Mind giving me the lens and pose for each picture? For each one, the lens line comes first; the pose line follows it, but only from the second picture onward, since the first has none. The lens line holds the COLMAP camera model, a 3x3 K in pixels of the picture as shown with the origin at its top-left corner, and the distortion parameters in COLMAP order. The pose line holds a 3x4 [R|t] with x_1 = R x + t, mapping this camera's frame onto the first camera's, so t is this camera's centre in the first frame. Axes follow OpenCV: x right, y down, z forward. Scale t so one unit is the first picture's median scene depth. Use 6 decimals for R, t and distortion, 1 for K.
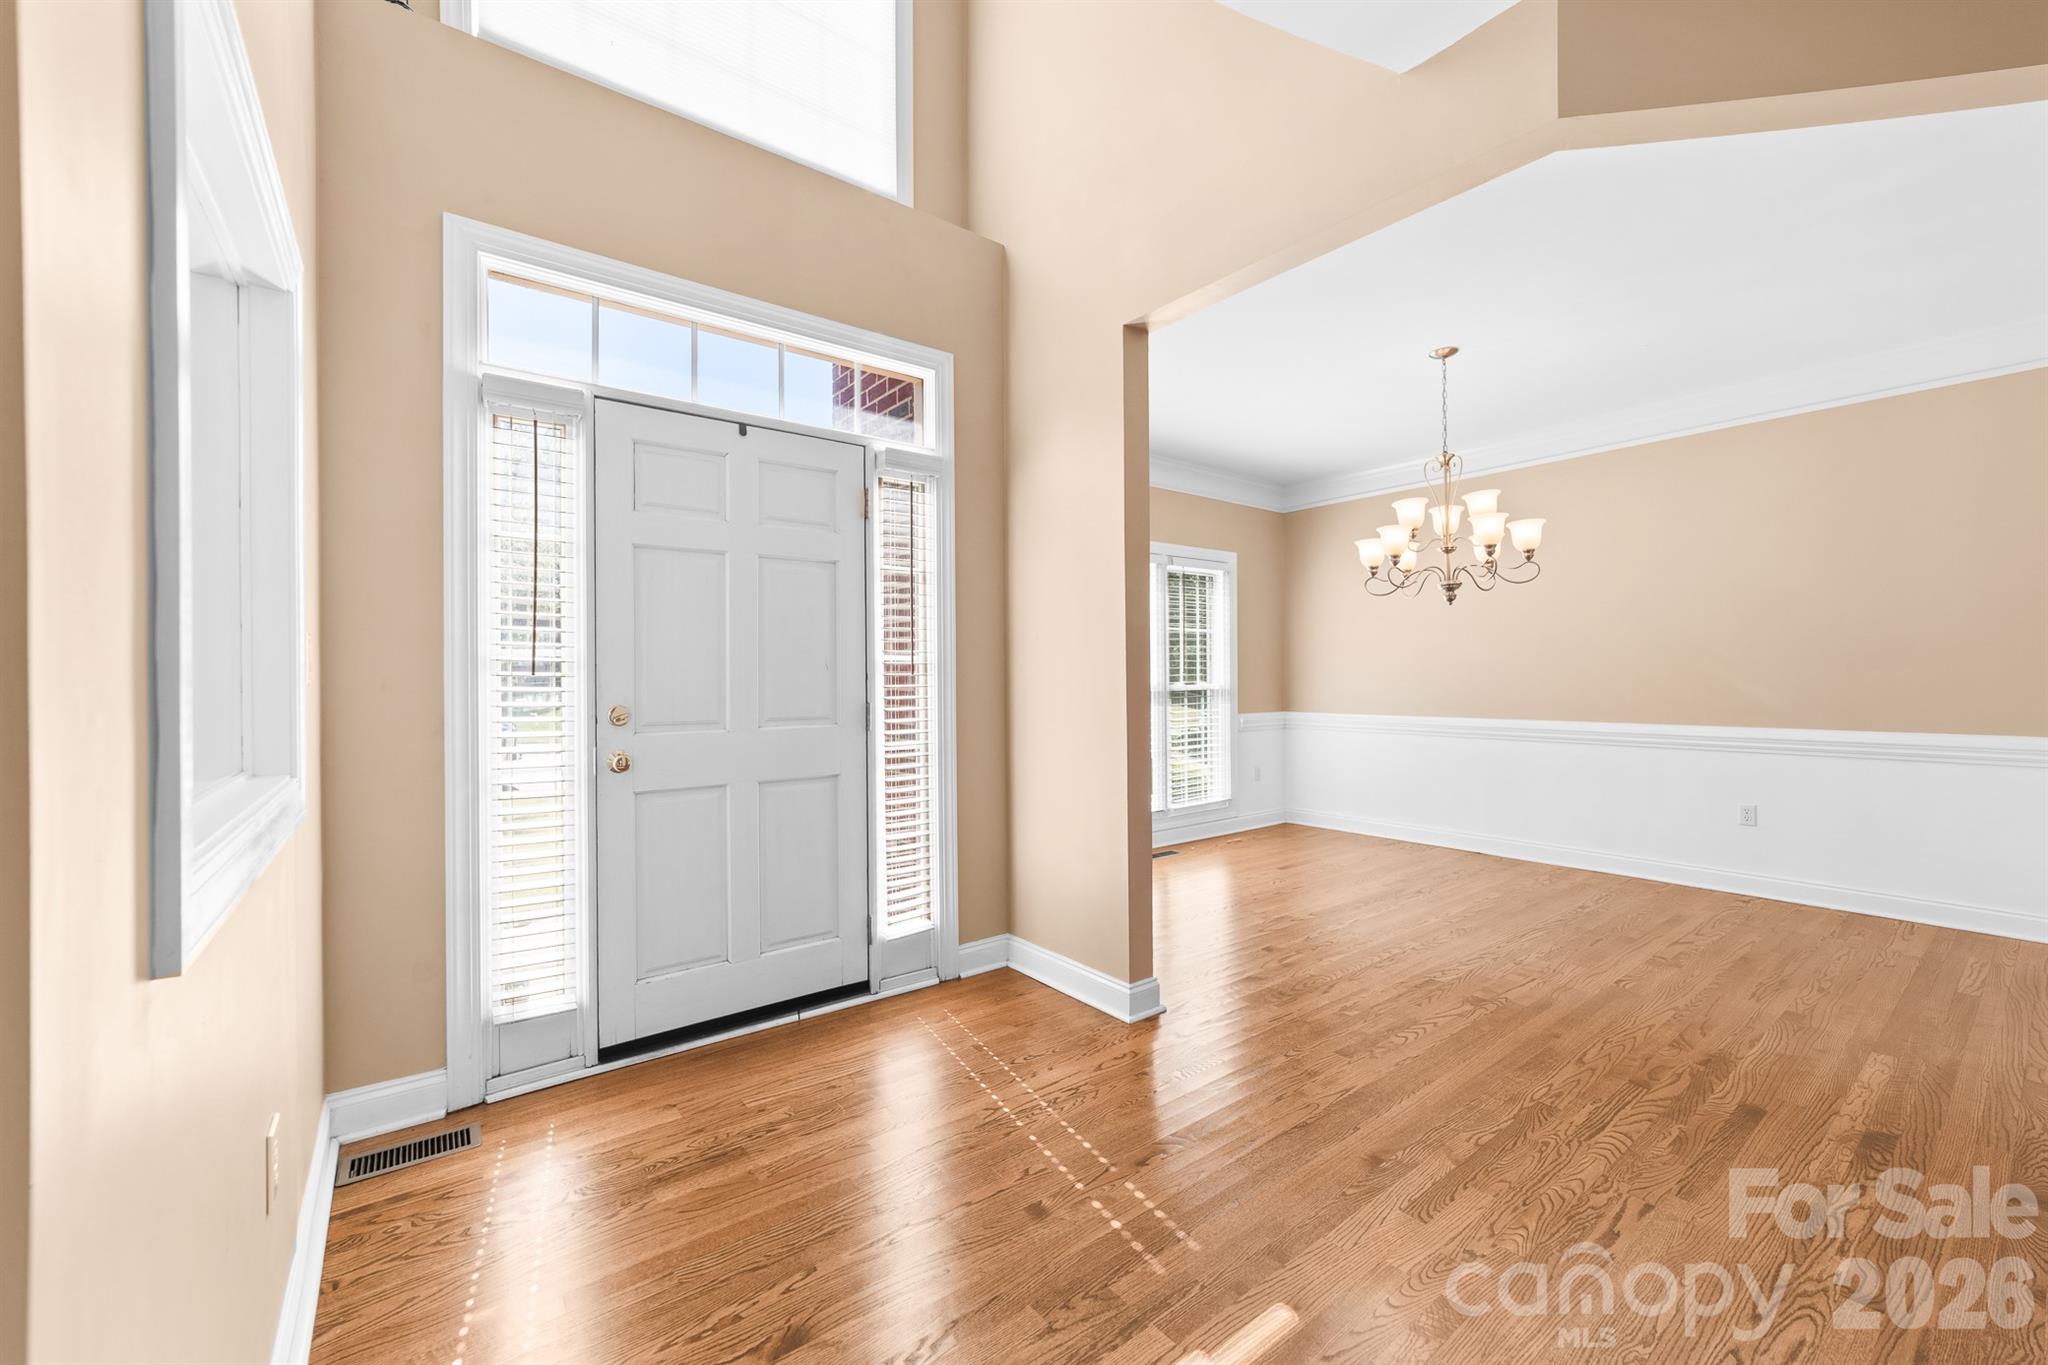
lens RADIAL K [[811.7, 0, 1006.8], [0, 811.7, 673.4], [0, 0, 1]] dist [-0.009510, 0.003384]
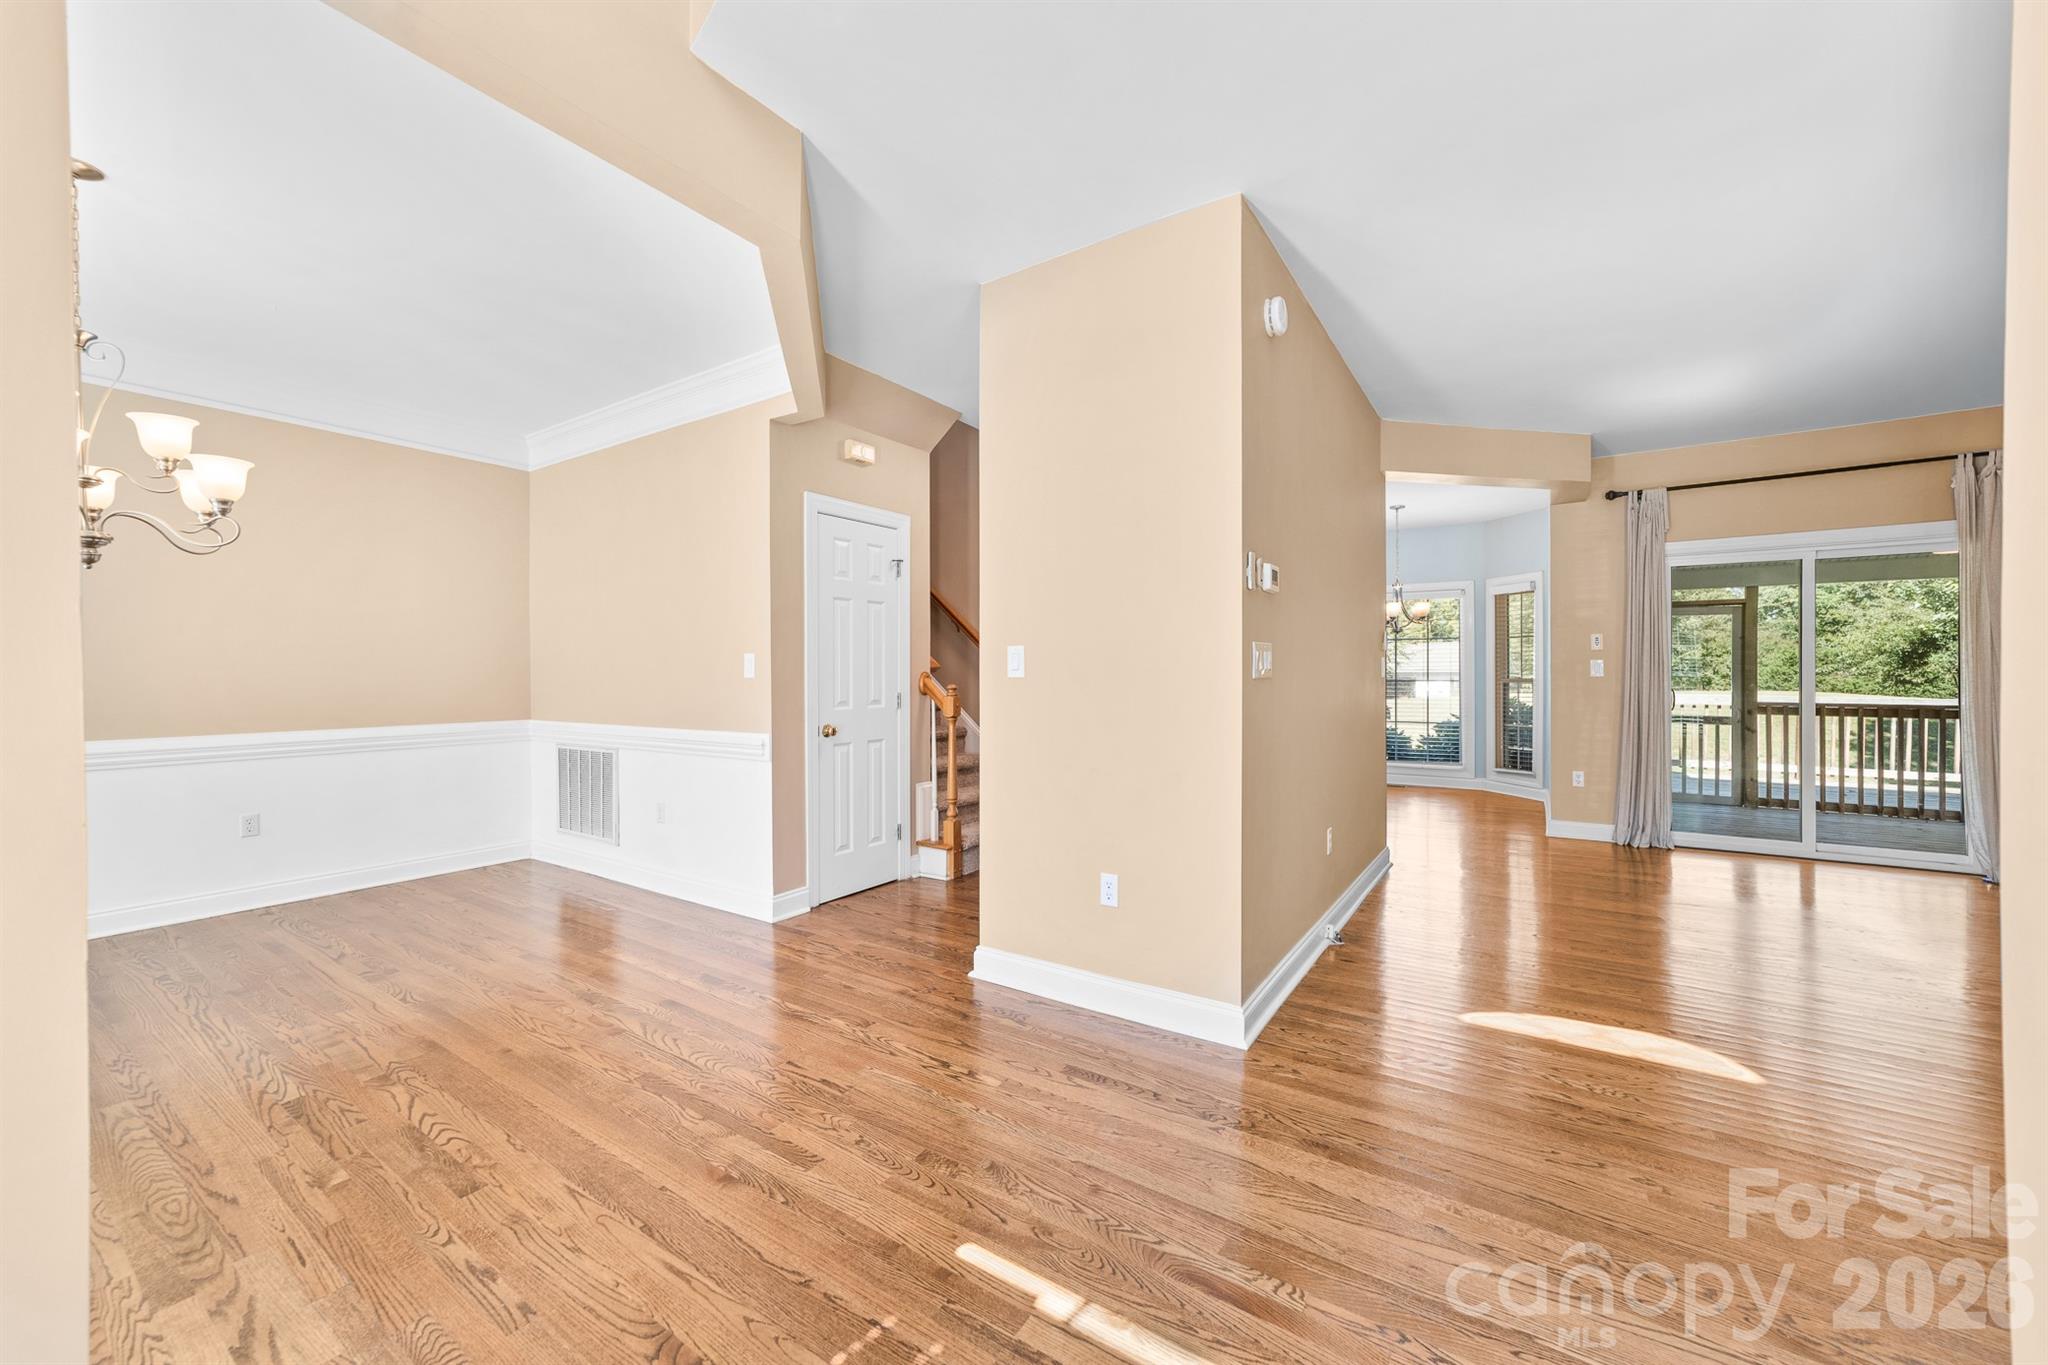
lens RADIAL K [[792.1, 0, 1006.2], [0, 792.1, 683.7], [0, 0, 1]] dist [-0.014801, 0.007381]
pose [[-0.323471, -0.007216, 0.946210, -0.363909], [0.000889, 0.999968, 0.007929, 0.002691], [-0.946237, 0.003406, -0.323455, 0.669535]]
